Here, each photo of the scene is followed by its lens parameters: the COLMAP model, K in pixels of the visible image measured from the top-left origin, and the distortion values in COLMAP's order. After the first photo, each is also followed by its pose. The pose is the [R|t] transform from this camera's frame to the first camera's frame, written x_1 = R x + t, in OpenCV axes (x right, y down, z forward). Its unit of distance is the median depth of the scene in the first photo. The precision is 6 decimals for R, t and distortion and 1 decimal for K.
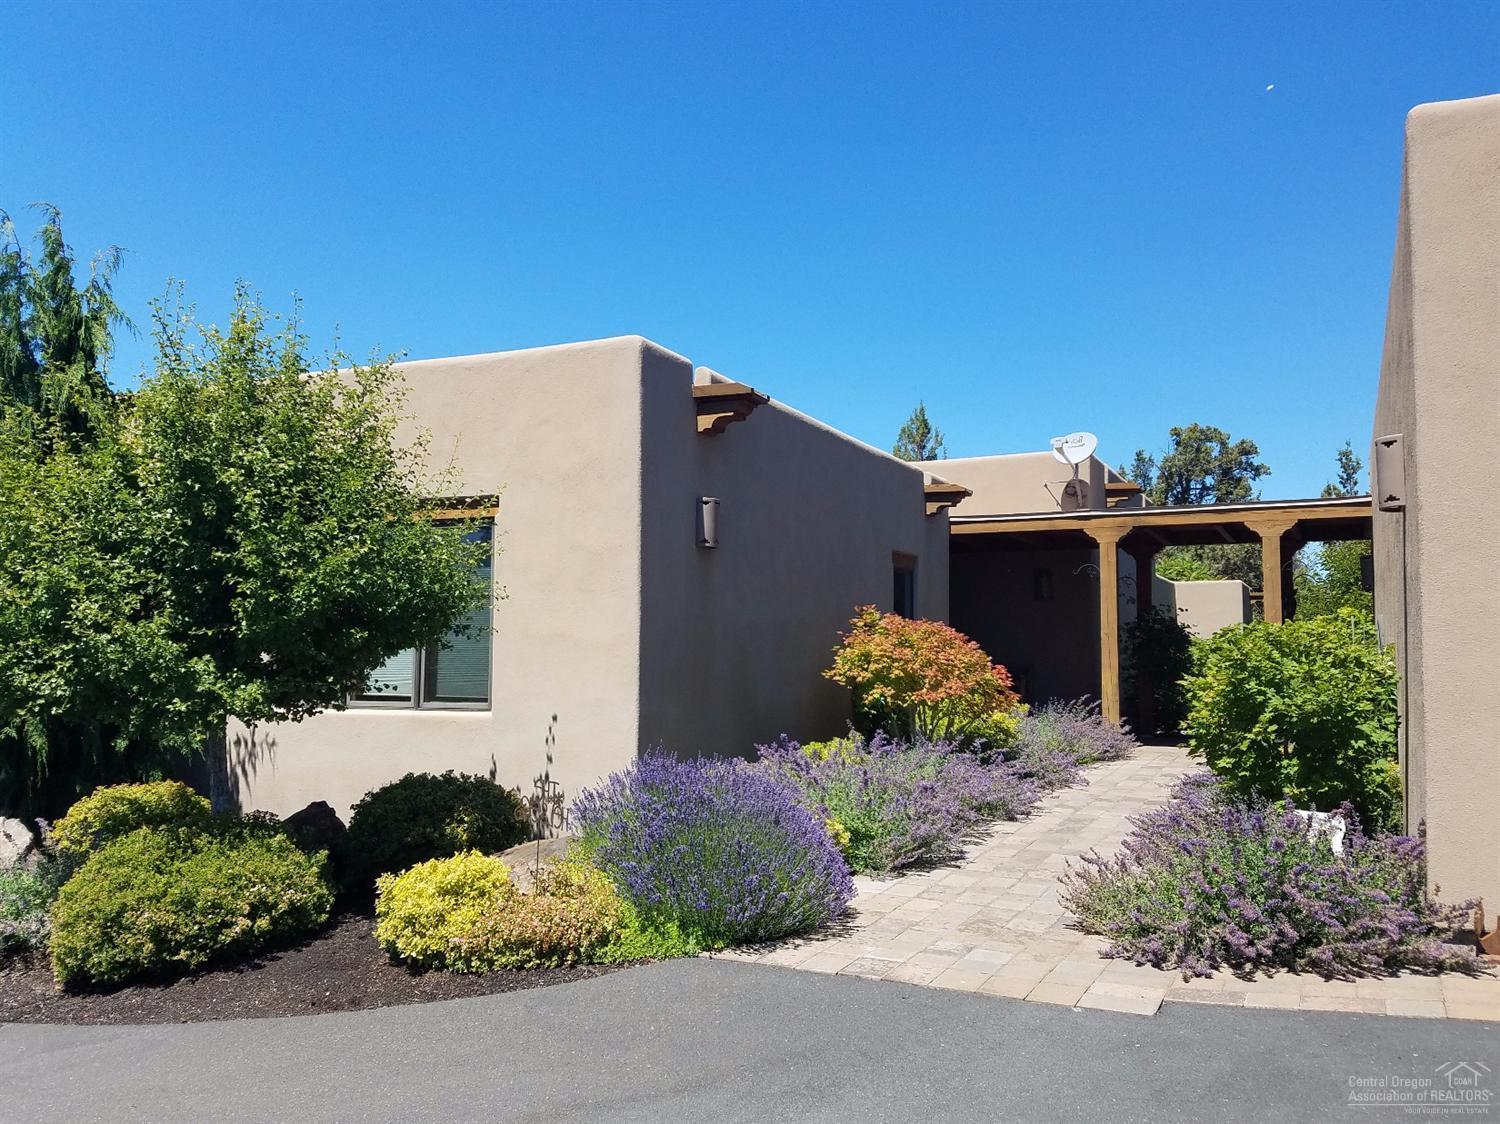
lens RADIAL K [[1274.4, 0, 750.0], [0, 1274.4, 562.0], [0, 0, 1]] dist [0.008860, -0.001957]
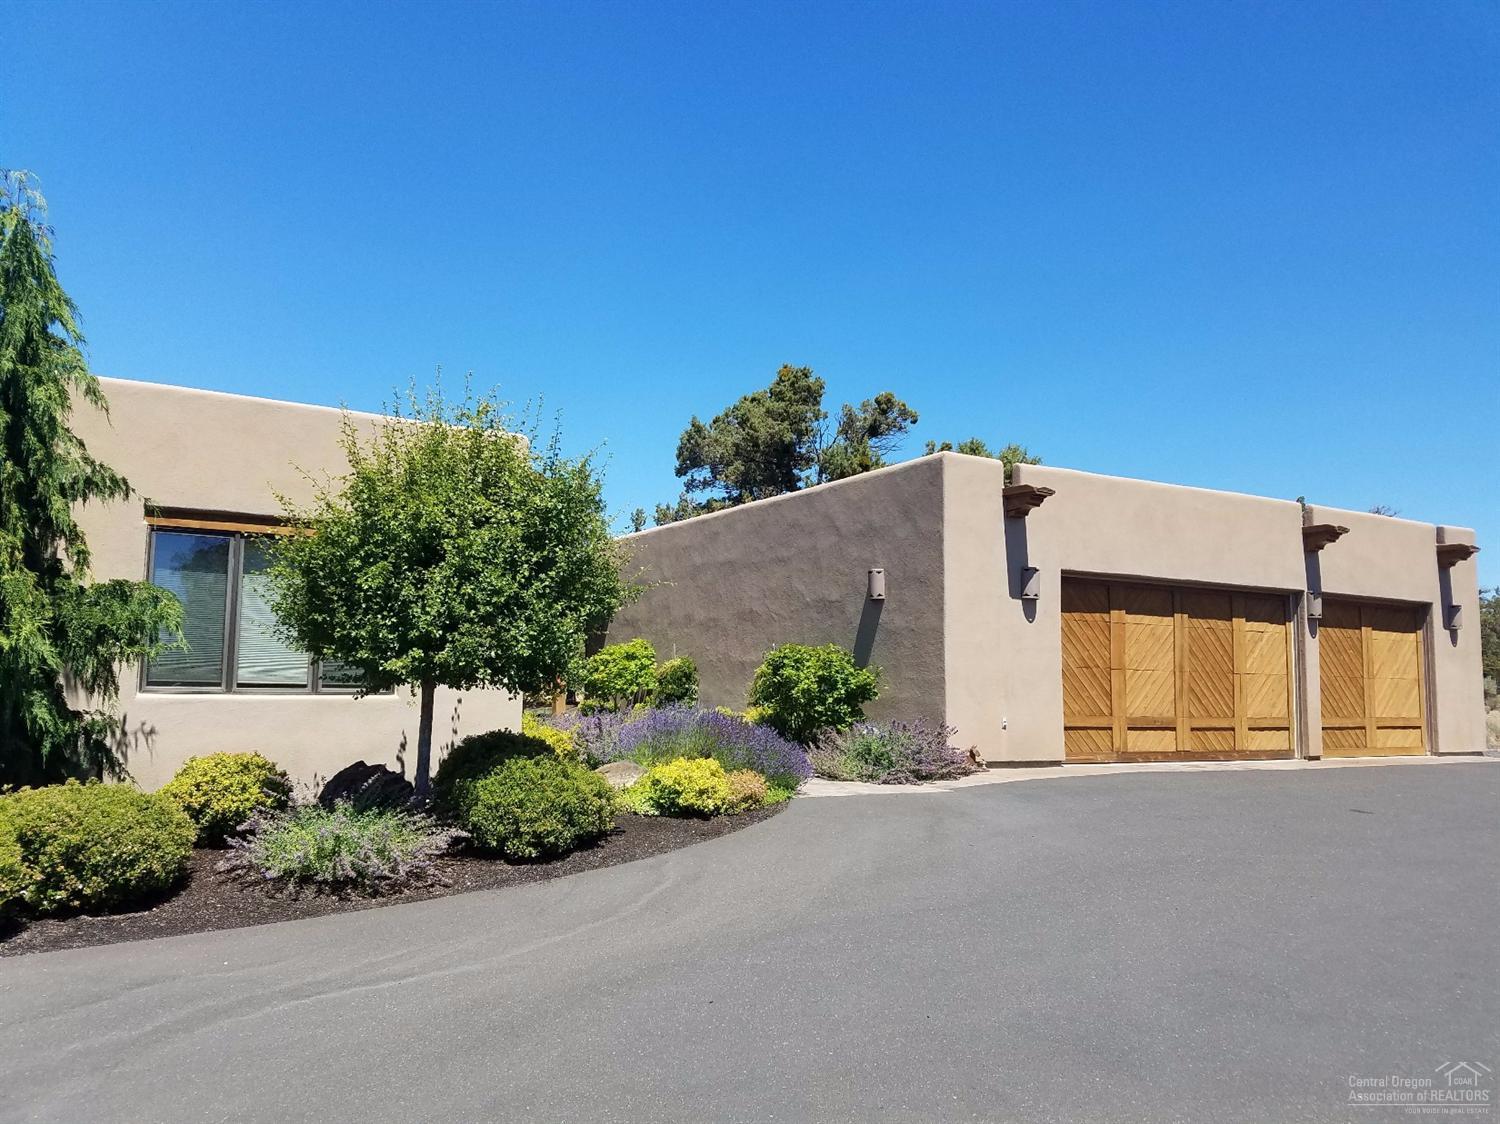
lens RADIAL K [[1172.2, 0, 744.7], [0, 1172.2, 576.9], [0, 0, 1]] dist [0.004061, 0.005493]
pose [[0.523695, 0.077734, 0.848352, -1.356209], [-0.069774, 0.996396, -0.048227, 0.034334], [-0.849043, -0.033936, 0.527232, 0.039113]]
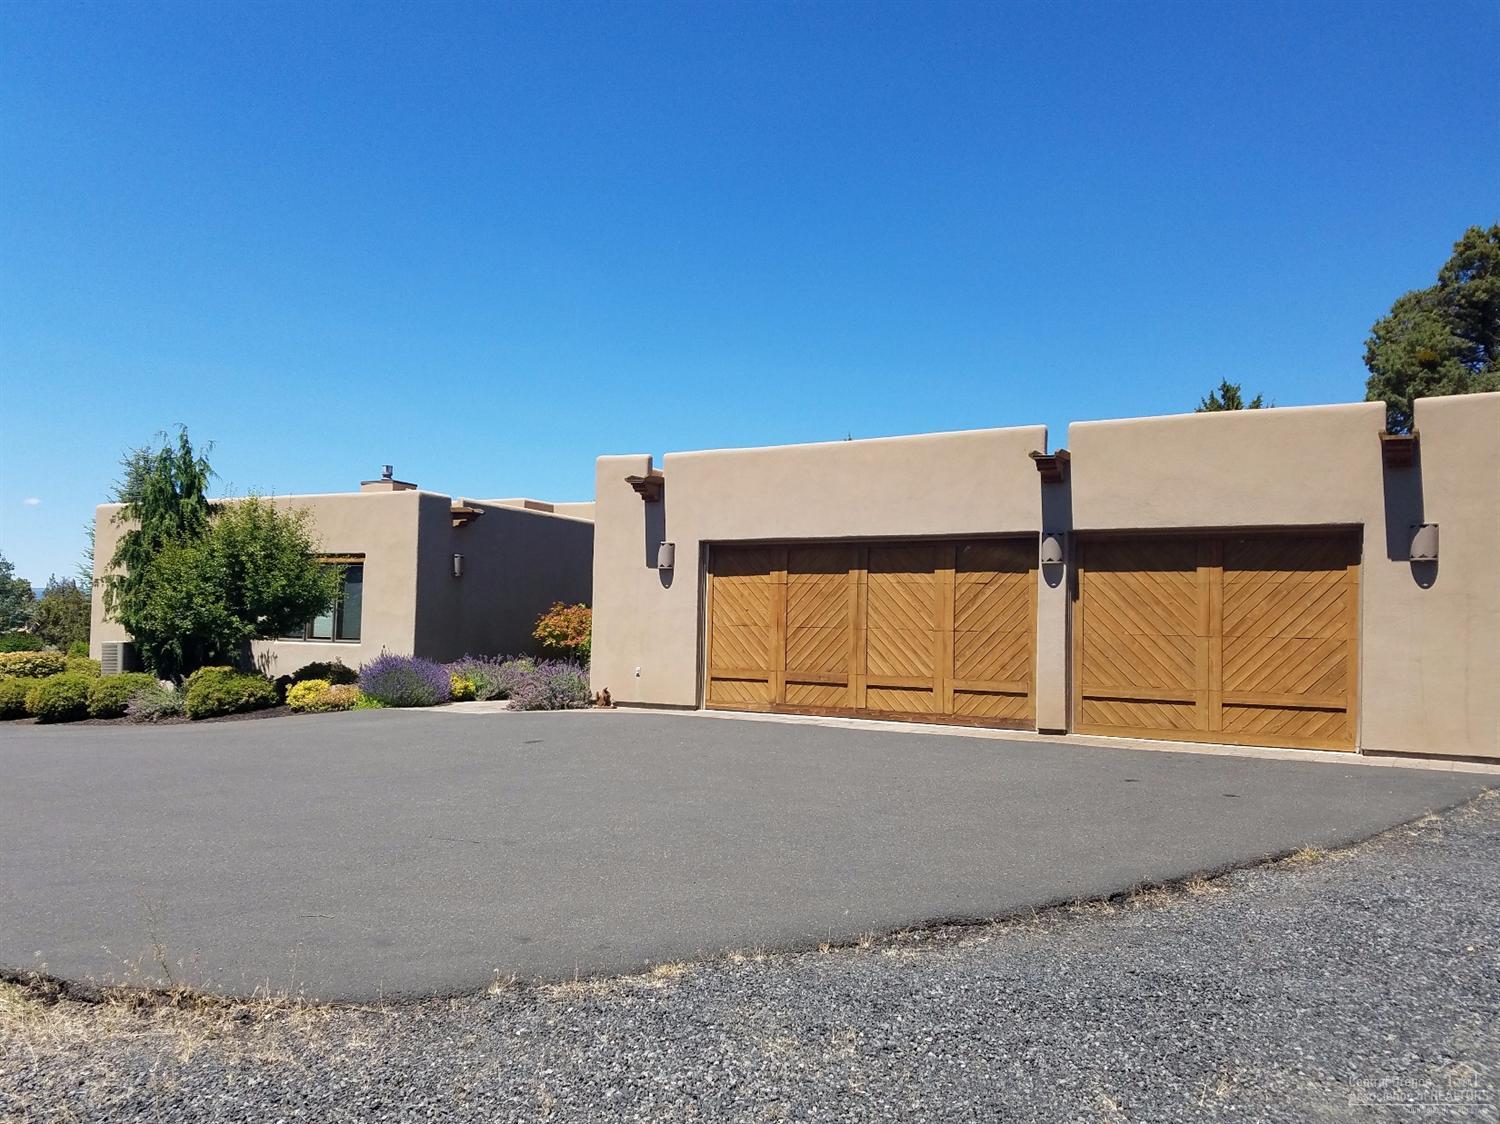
lens RADIAL K [[1172.2, 0, 744.7], [0, 1172.2, 576.9], [0, 0, 1]] dist [0.004061, 0.005493]
pose [[0.999097, 0.015403, -0.039598, 0.886014], [-0.014687, 0.999725, 0.018307, -0.087423], [0.039869, -0.017709, 0.999048, -1.730092]]
